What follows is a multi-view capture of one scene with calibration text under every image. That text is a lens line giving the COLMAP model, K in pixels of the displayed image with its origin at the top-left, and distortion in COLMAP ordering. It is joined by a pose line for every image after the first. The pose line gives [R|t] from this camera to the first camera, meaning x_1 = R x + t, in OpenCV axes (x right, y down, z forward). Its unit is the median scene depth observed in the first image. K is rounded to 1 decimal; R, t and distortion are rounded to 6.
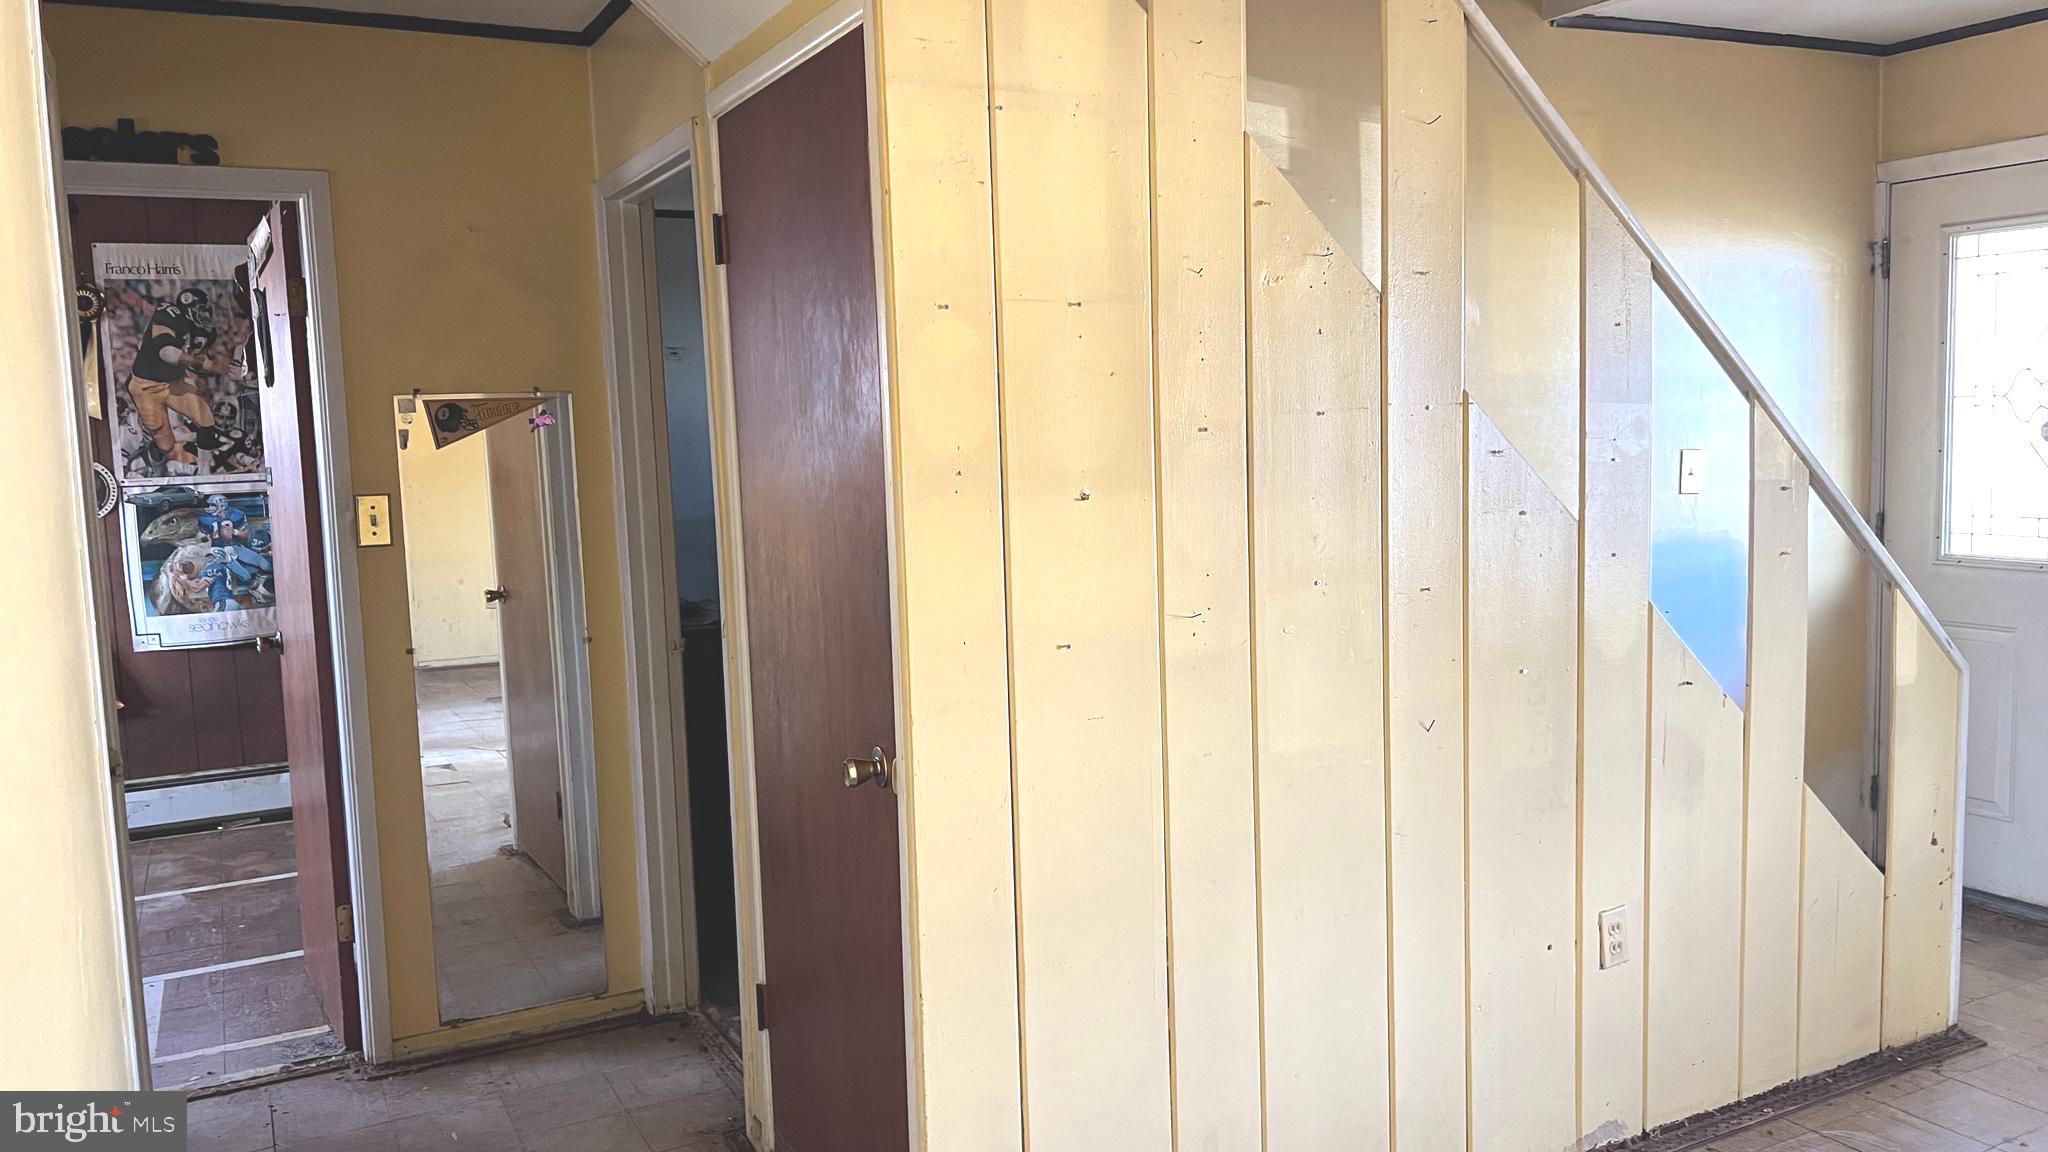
lens RADIAL K [[1548.2, 0, 1034.2], [0, 1548.2, 565.0], [0, 0, 1]] dist [0.072566, -0.084907]
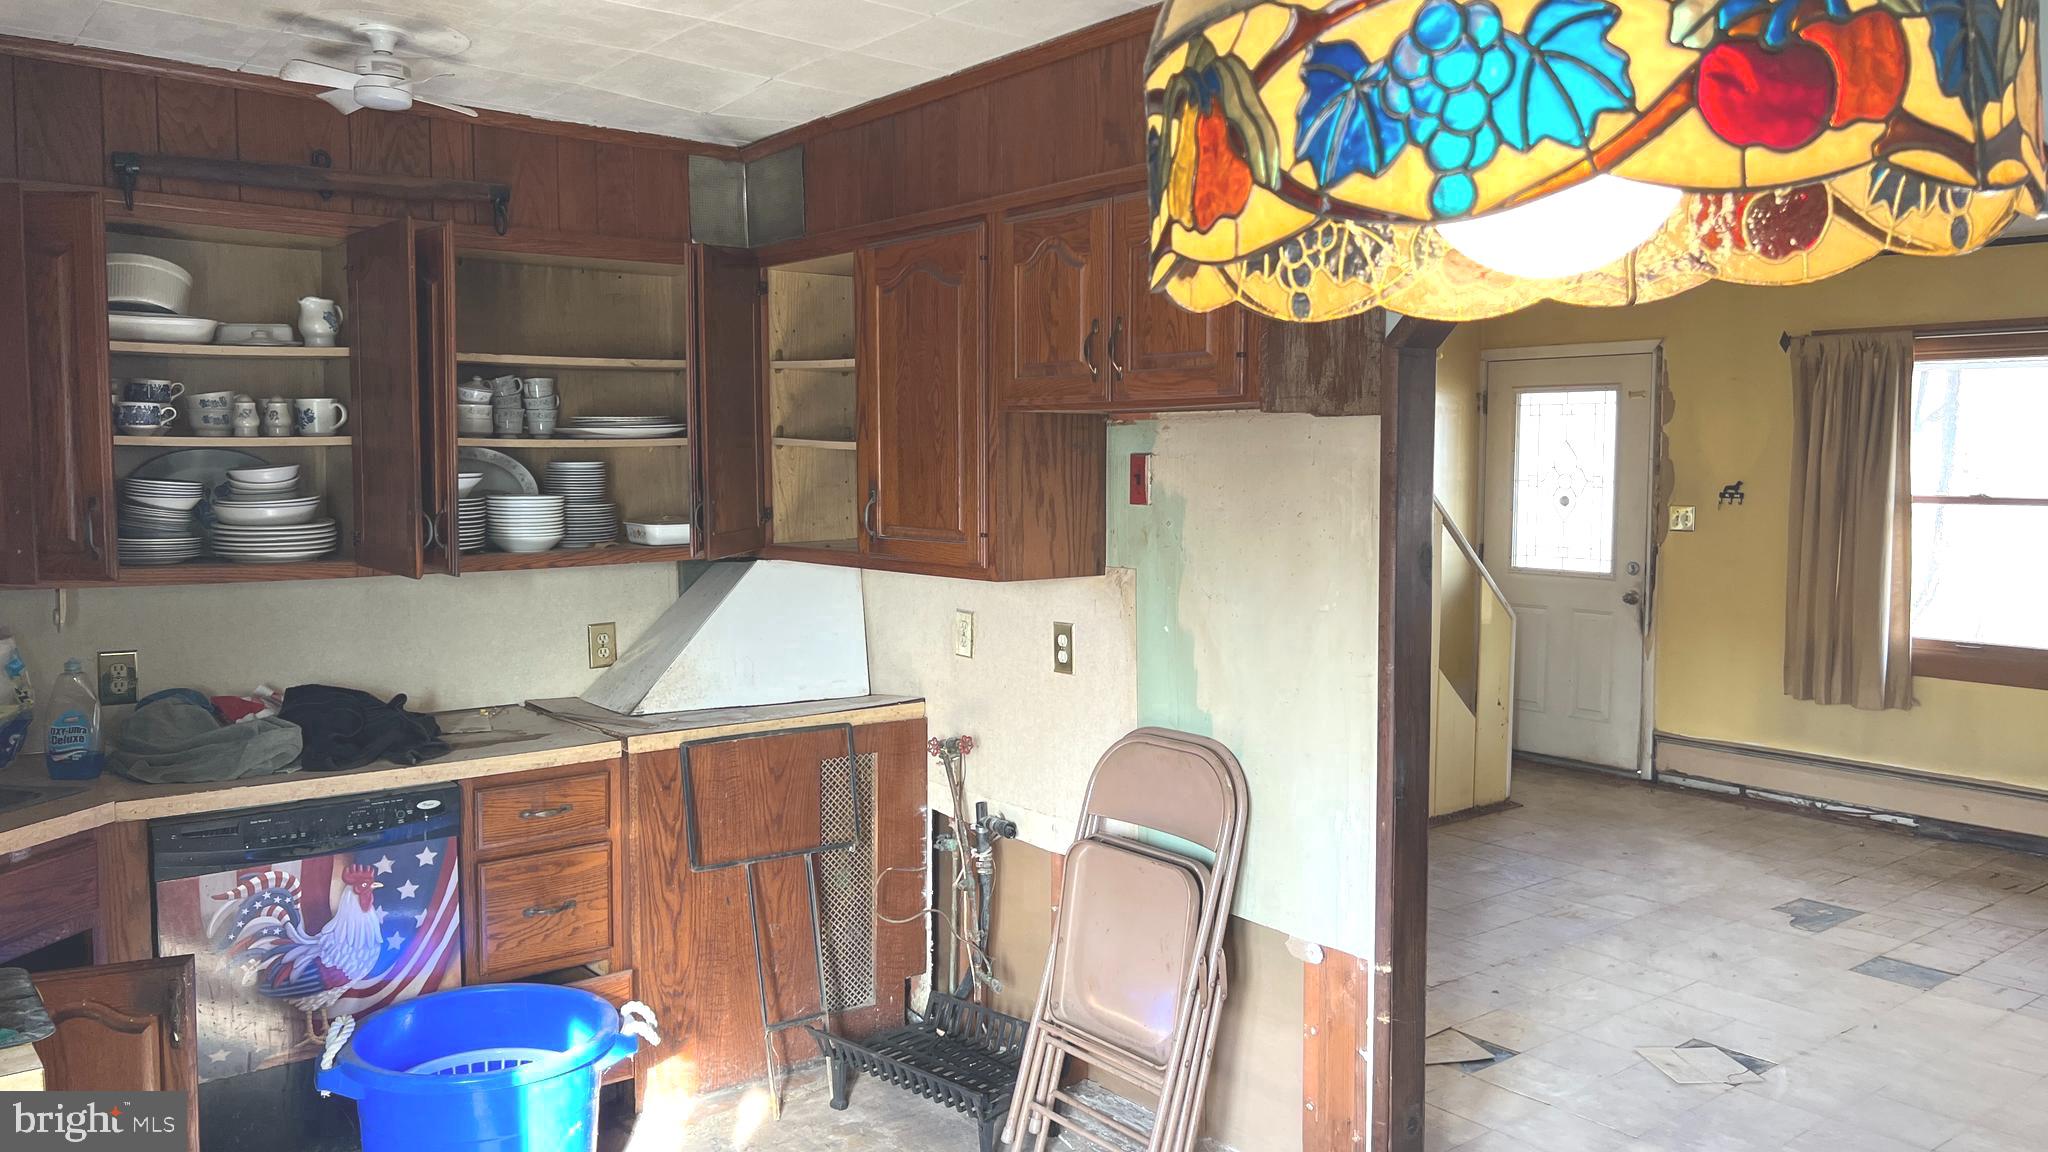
lens RADIAL K [[1548.2, 0, 1021.6], [0, 1548.2, 578.6], [0, 0, 1]] dist [0.072566, -0.084907]
pose [[0.981417, 0.018679, 0.190976, -0.444084], [-0.015507, 0.999716, -0.018093, 0.065502], [-0.191260, 0.014795, 0.981428, -0.909346]]
